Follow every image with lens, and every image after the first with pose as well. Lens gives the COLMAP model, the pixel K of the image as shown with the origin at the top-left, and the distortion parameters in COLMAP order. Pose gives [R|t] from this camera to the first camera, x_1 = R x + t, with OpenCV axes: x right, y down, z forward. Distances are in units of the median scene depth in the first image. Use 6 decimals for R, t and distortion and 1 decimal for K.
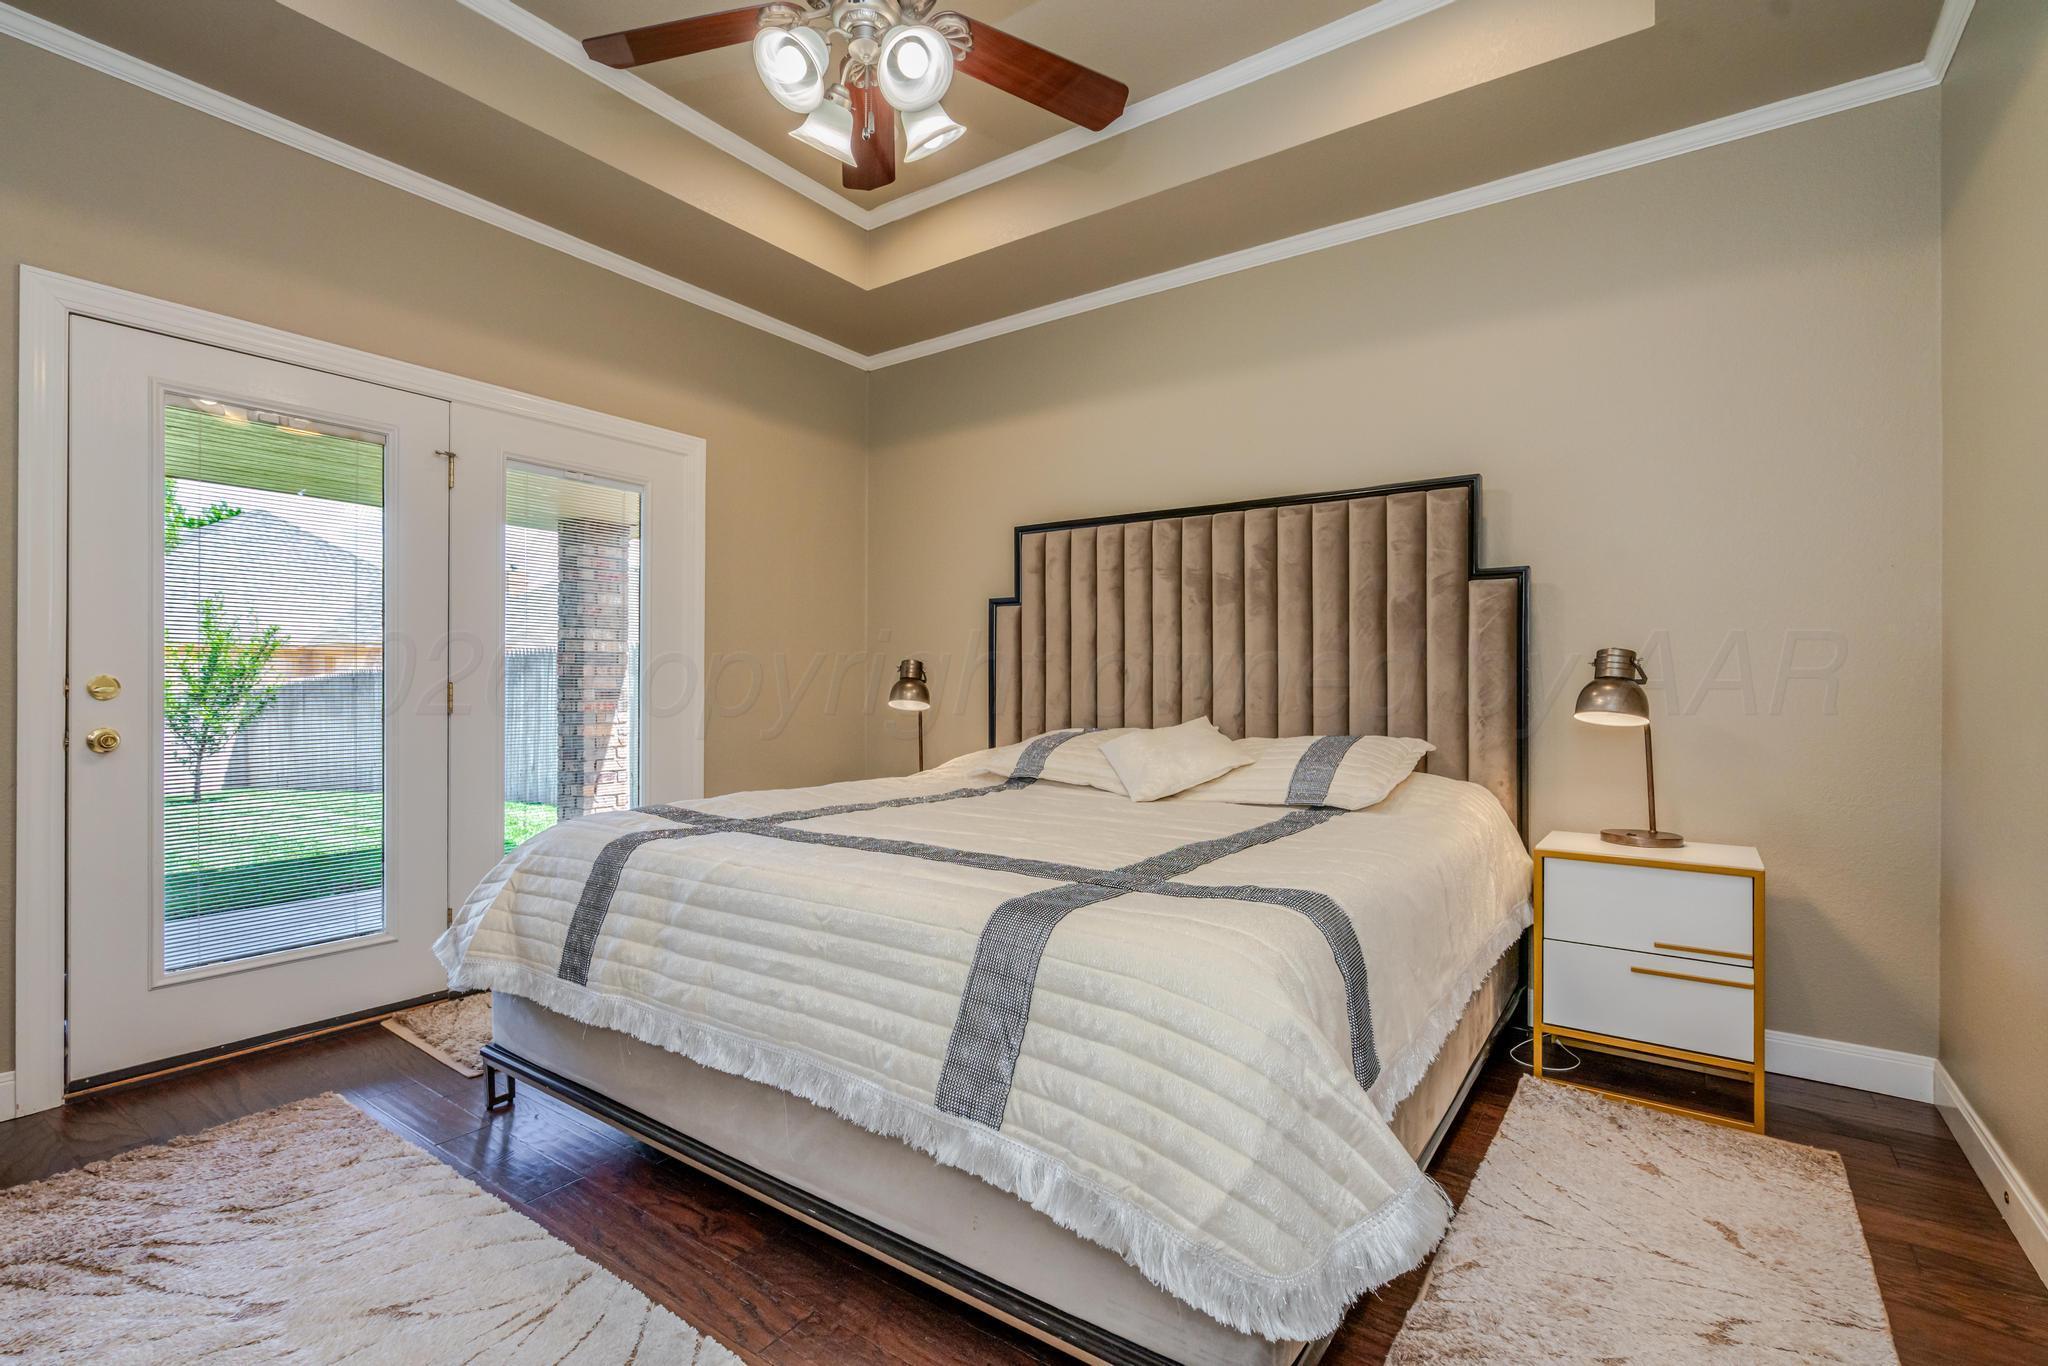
lens RADIAL K [[928.6, 0, 1025.8], [0, 928.6, 681.5], [0, 0, 1]] dist [-0.000638, 0.000599]
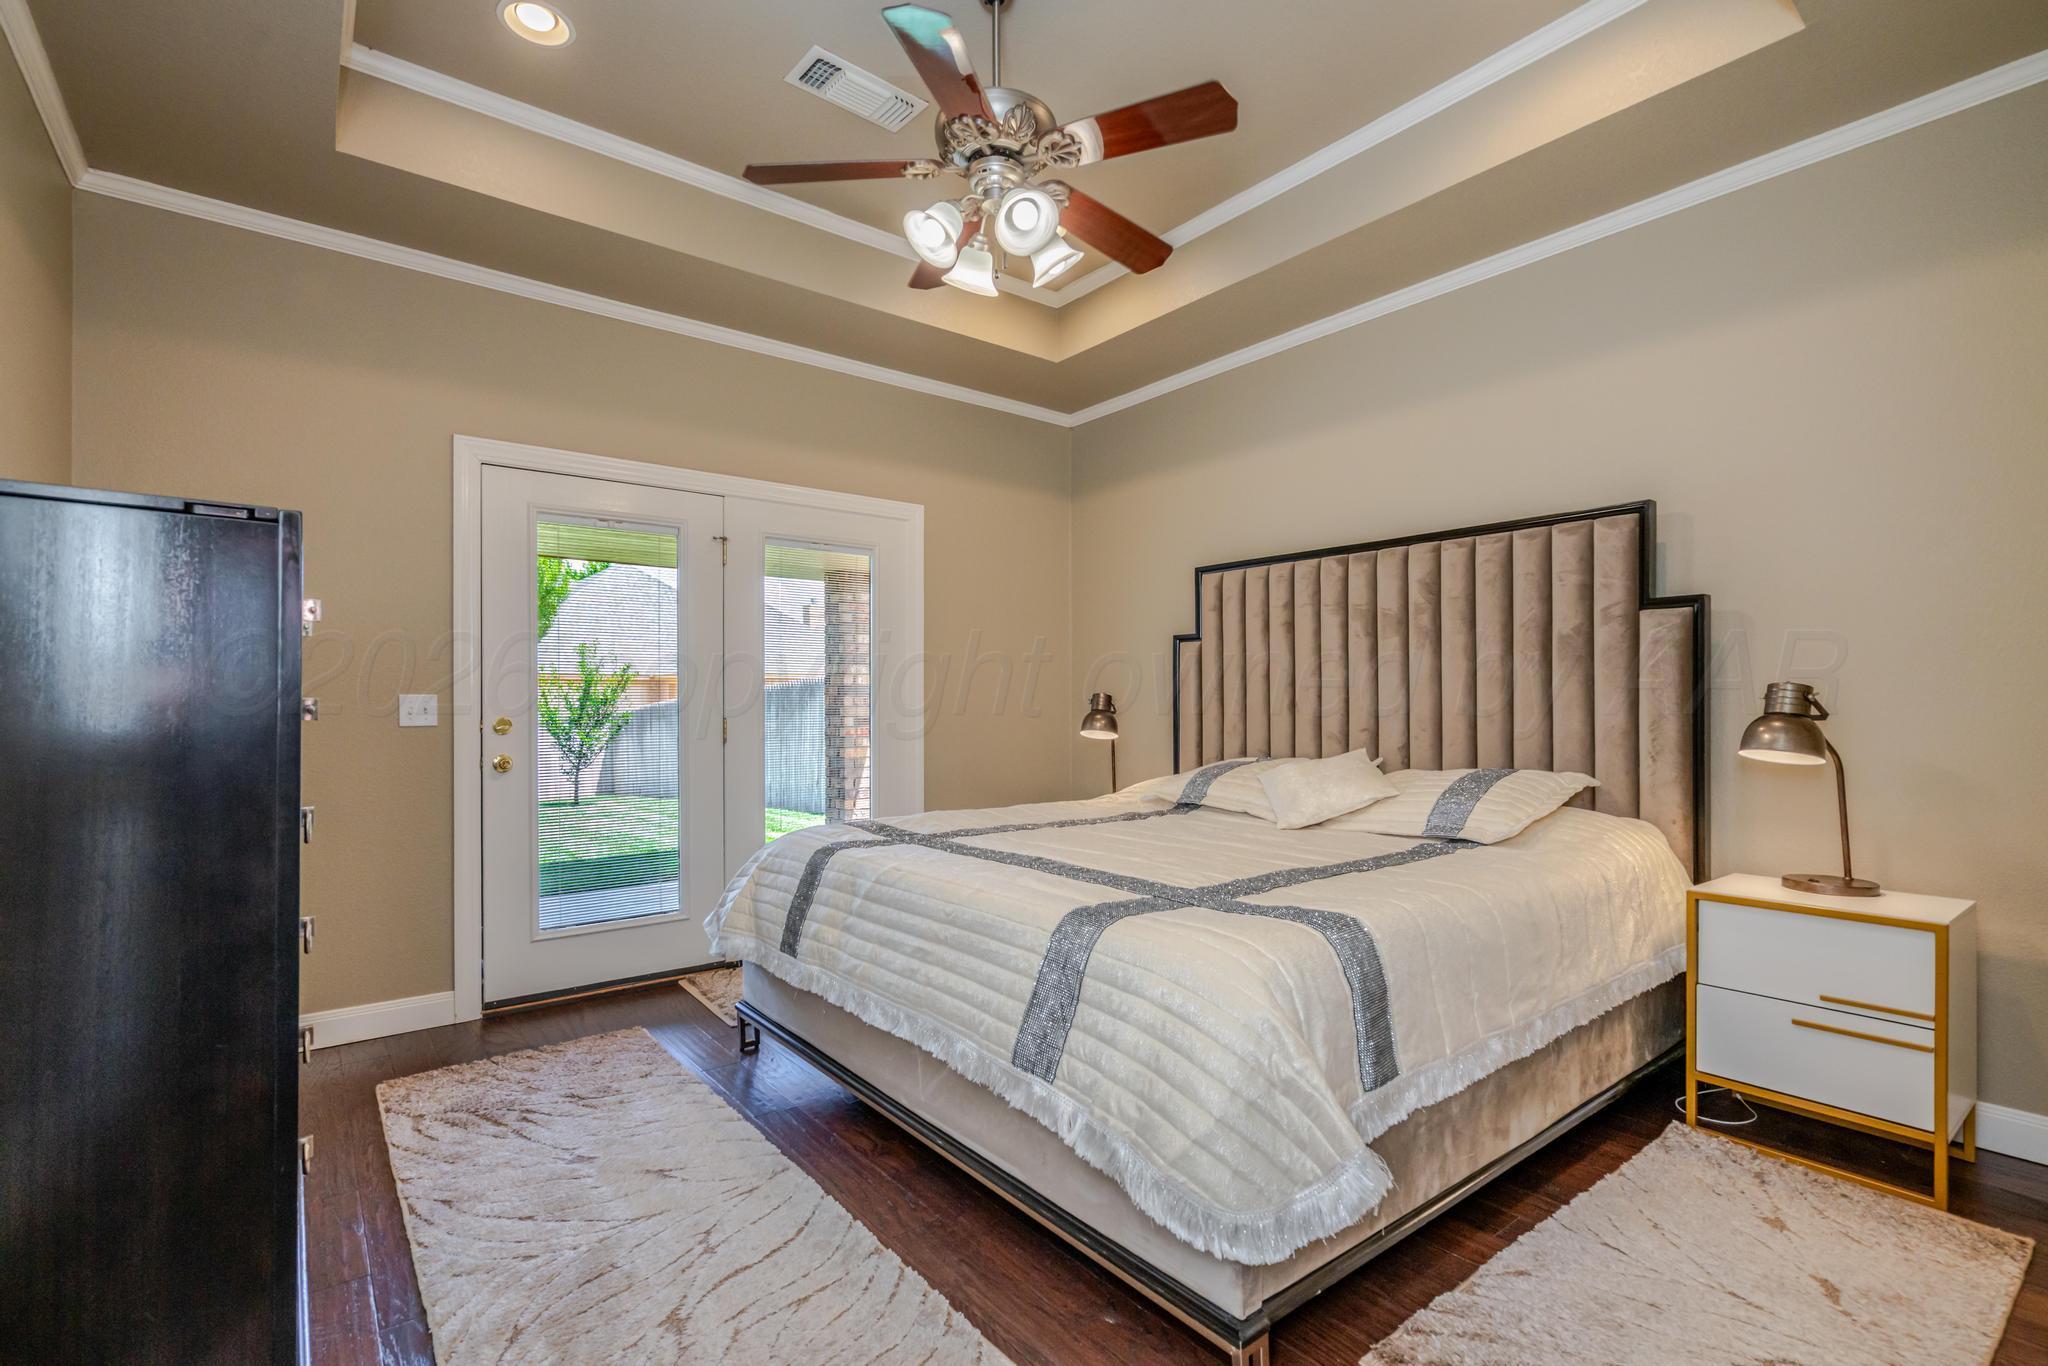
lens RADIAL K [[948.5, 0, 1039.8], [0, 948.5, 697.0], [0, 0, 1]] dist [-0.000970, 0.000854]
pose [[0.960028, -0.008325, -0.279779, 0.188441], [0.008435, 0.999964, -0.000808, -0.028928], [0.279776, -0.001585, 0.960064, -0.150051]]
